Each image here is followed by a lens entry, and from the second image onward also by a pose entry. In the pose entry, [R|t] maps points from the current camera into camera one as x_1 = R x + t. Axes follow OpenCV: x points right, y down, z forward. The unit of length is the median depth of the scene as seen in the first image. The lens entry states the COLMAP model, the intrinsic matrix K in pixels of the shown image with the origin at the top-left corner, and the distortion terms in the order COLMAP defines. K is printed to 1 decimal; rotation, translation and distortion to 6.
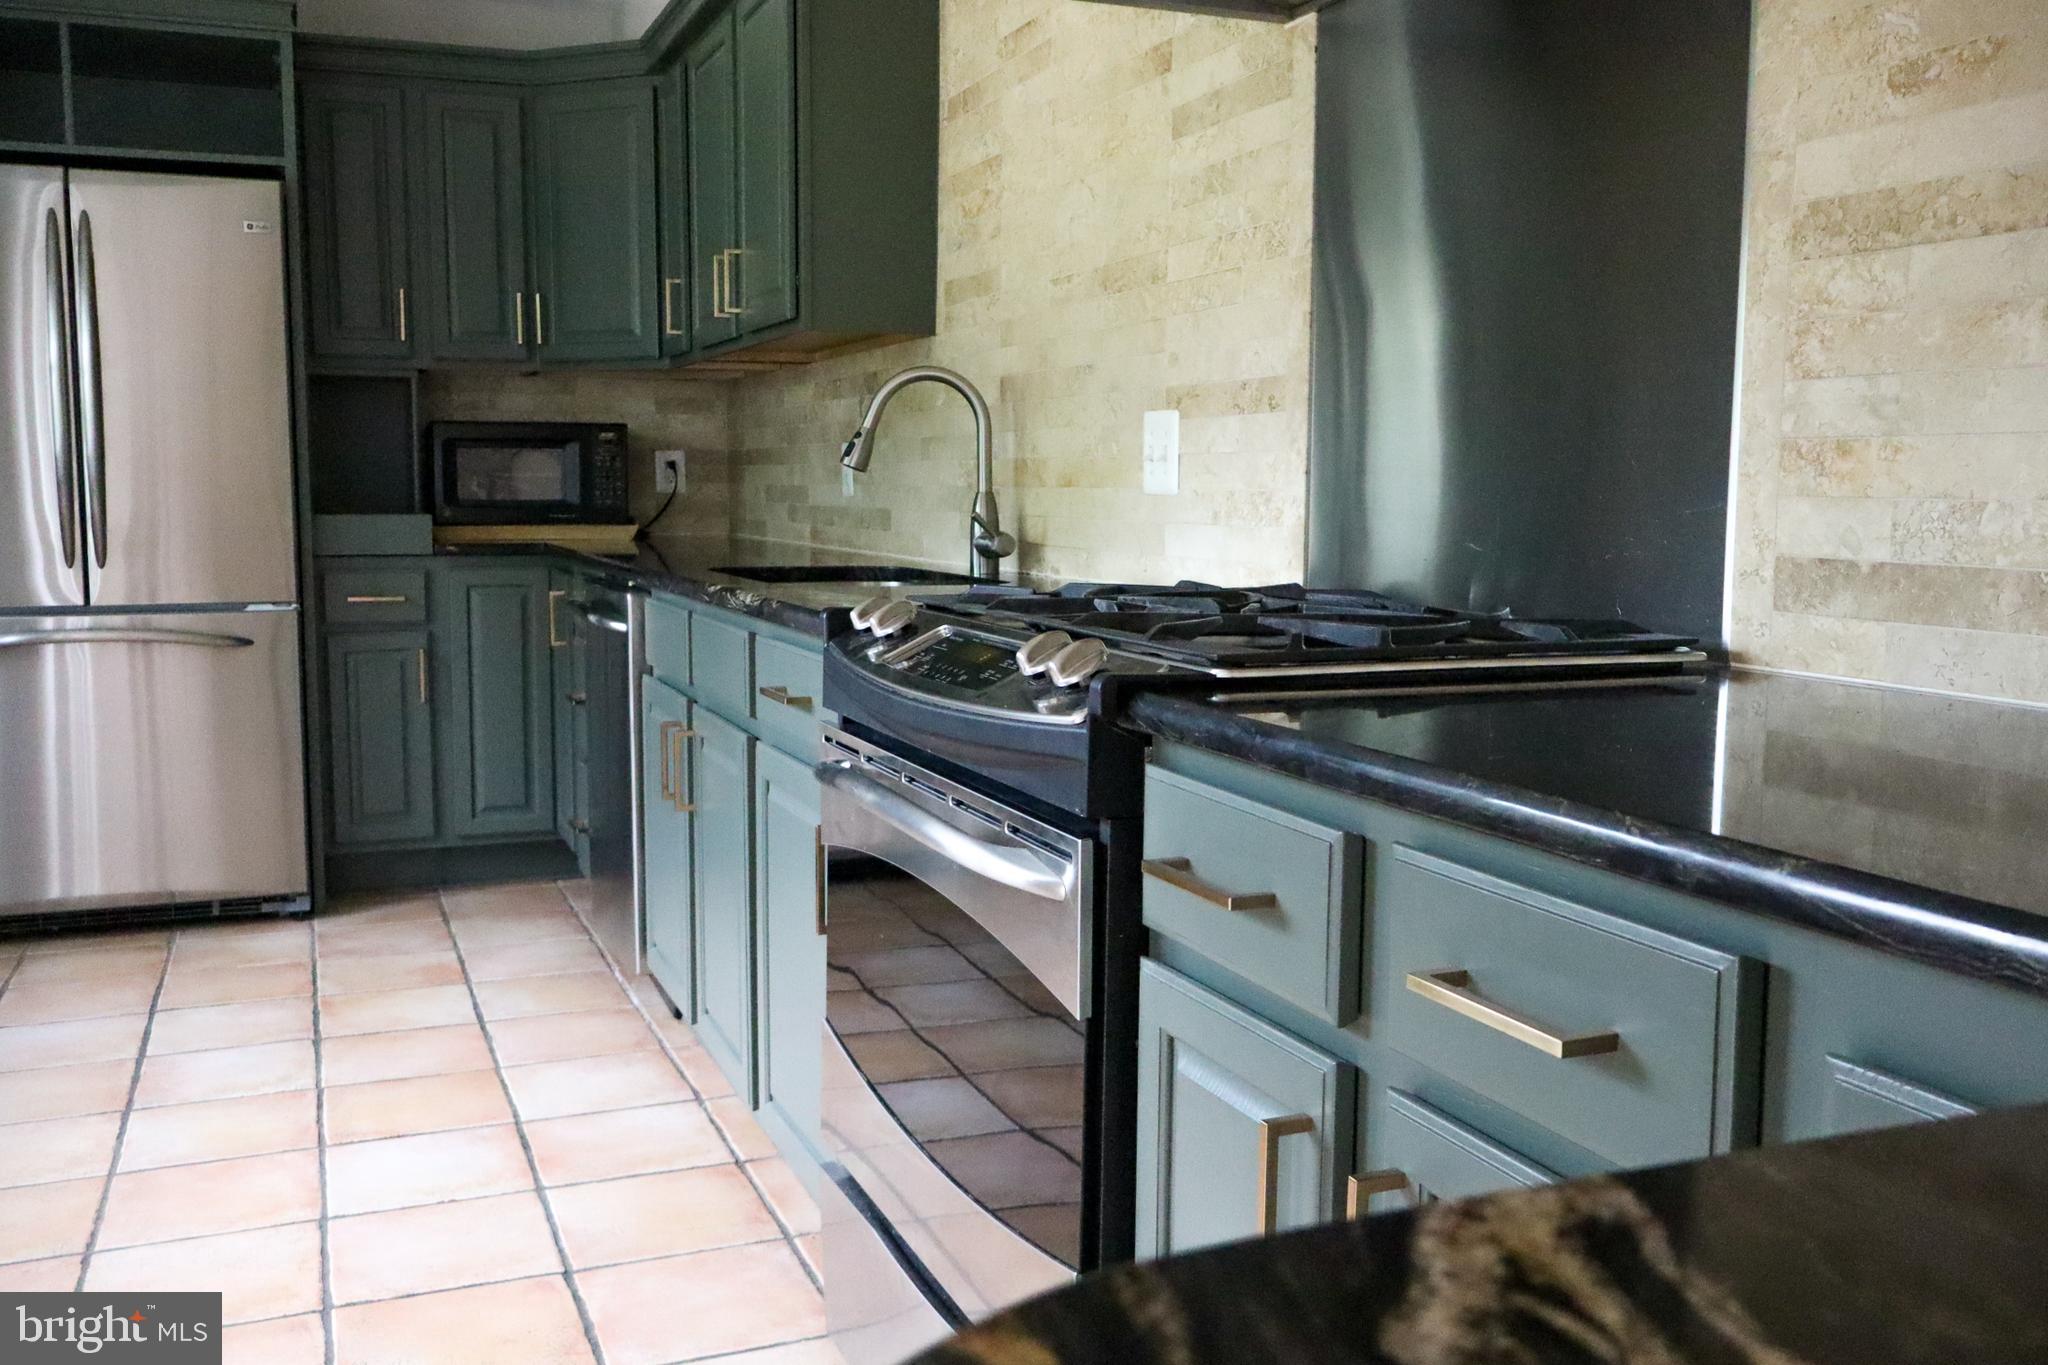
lens RADIAL K [[1753.1, 0, 1024.0], [0, 1753.1, 682.5], [0, 0, 1]] dist [-0.011789, -0.007656]
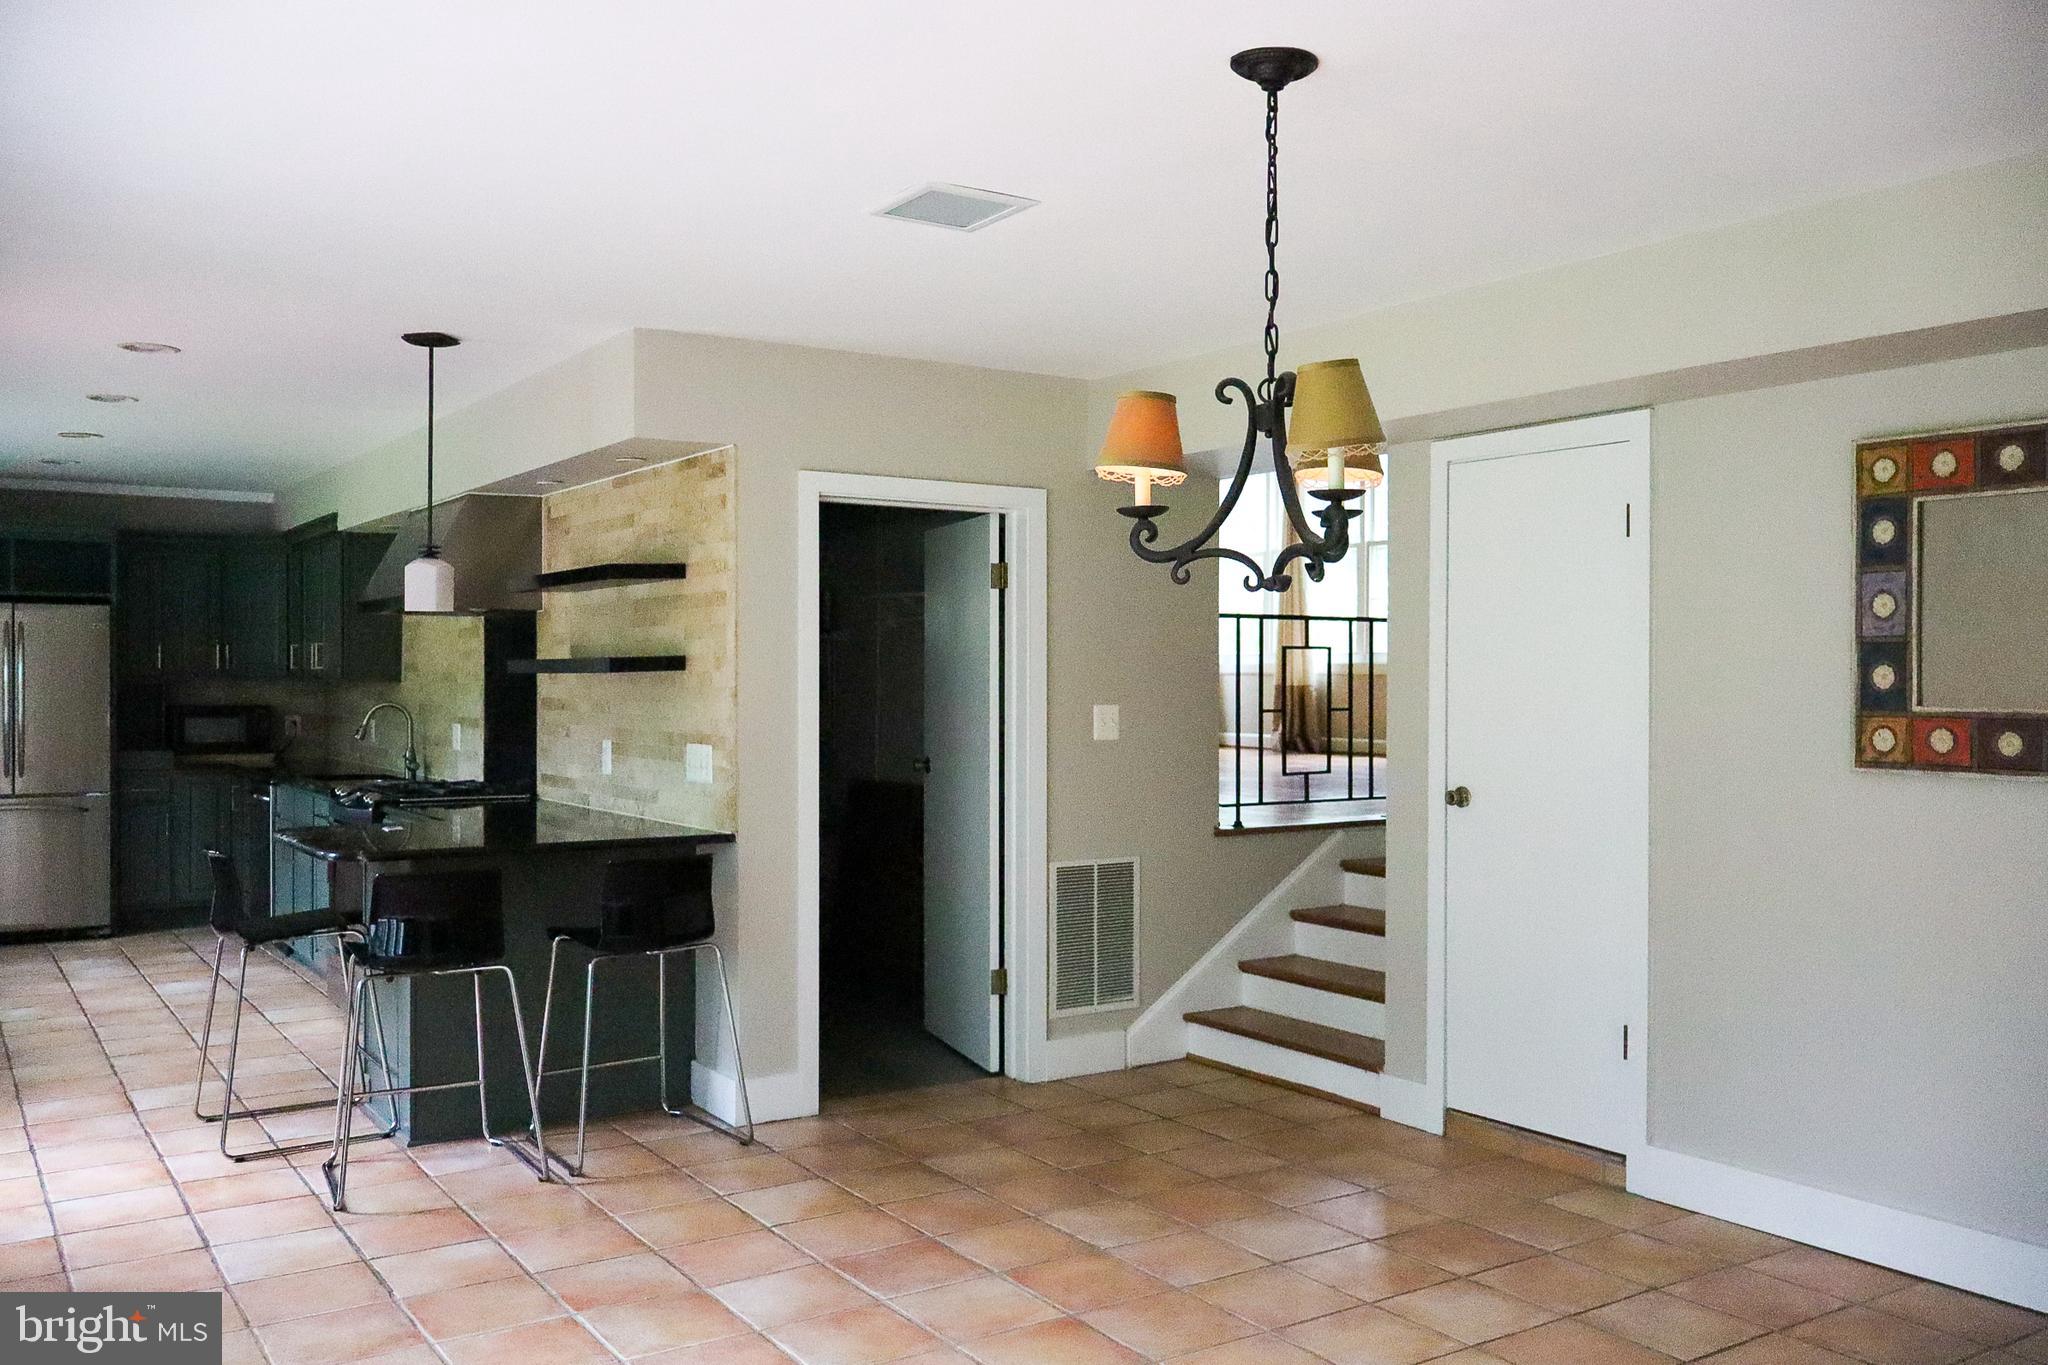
lens RADIAL K [[1711.7, 0, 1024.0], [0, 1711.7, 682.5], [0, 0, 1]] dist [-0.010616, -0.005194]
pose [[0.981225, -0.001846, 0.192856, 0.301416], [0.022565, 0.994186, -0.105288, 0.069946], [-0.191540, 0.107663, 0.975562, -1.339453]]
